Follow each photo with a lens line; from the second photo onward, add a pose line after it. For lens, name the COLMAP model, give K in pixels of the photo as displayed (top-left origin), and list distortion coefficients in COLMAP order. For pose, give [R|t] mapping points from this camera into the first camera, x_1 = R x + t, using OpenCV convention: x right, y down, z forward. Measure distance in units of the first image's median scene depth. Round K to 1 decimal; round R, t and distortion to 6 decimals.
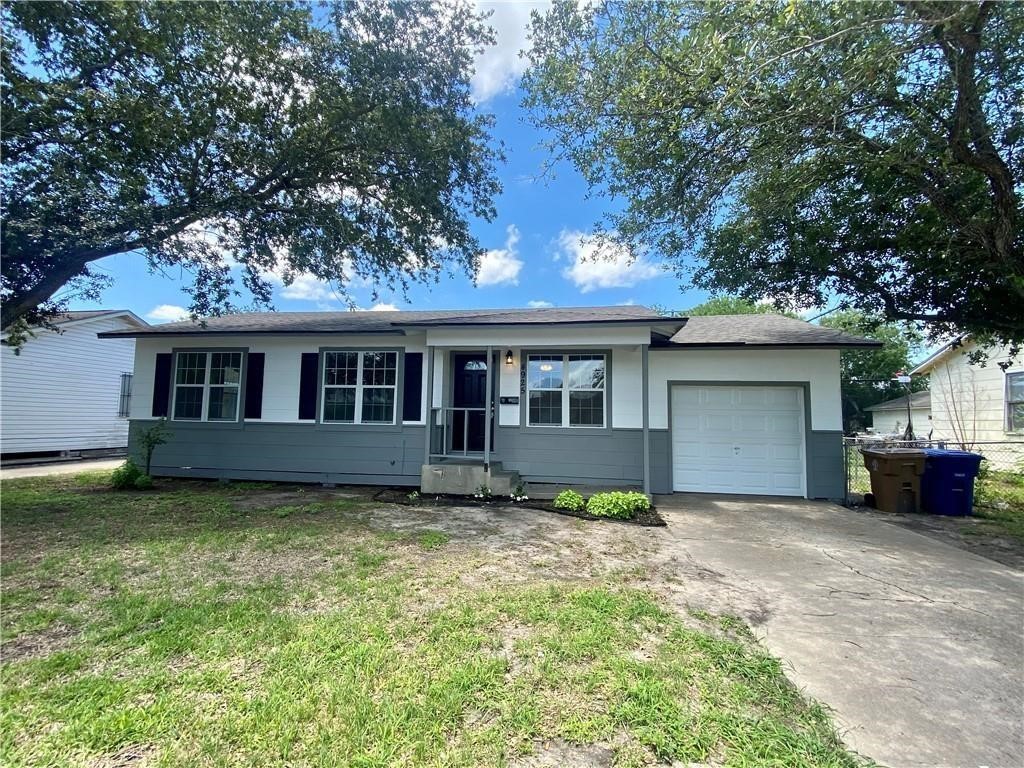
lens RADIAL K [[450.8, 0, 515.7], [0, 450.8, 380.6], [0, 0, 1]] dist [0.002174, -0.008310]
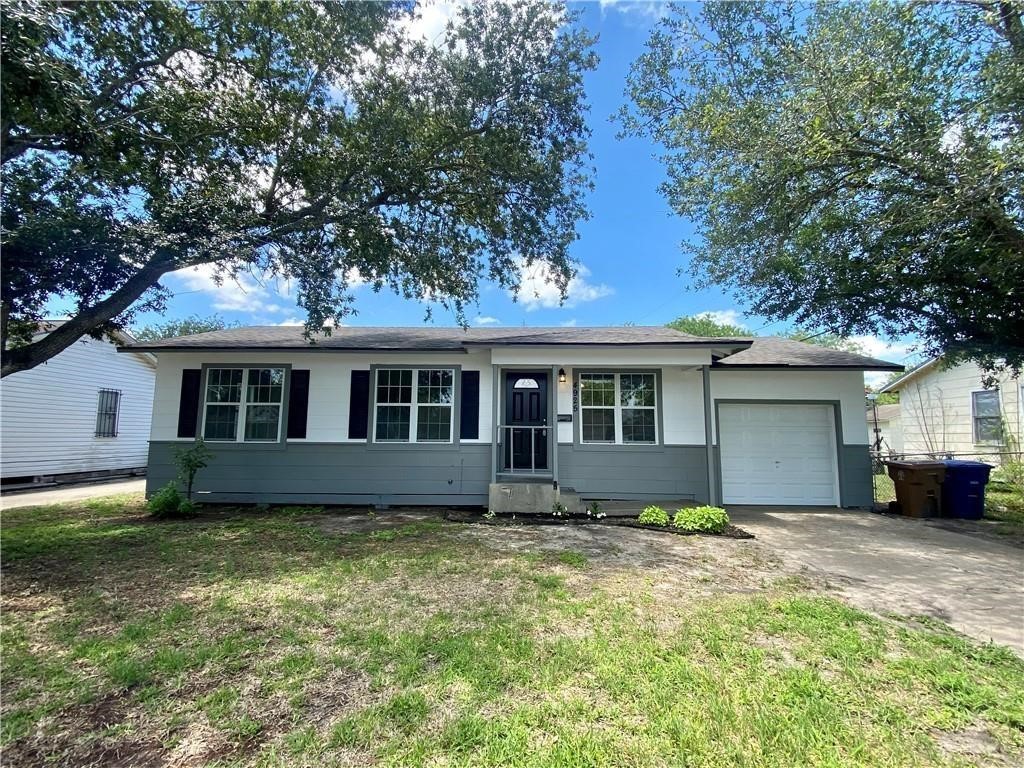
lens RADIAL K [[450.8, 0, 501.9], [0, 450.8, 379.8], [0, 0, 1]] dist [0.002174, -0.008310]
pose [[0.993676, 0.005031, 0.112173, -0.286267], [-0.001083, 0.999379, -0.035231, -0.007163], [-0.112281, 0.034886, 0.993064, 0.003034]]
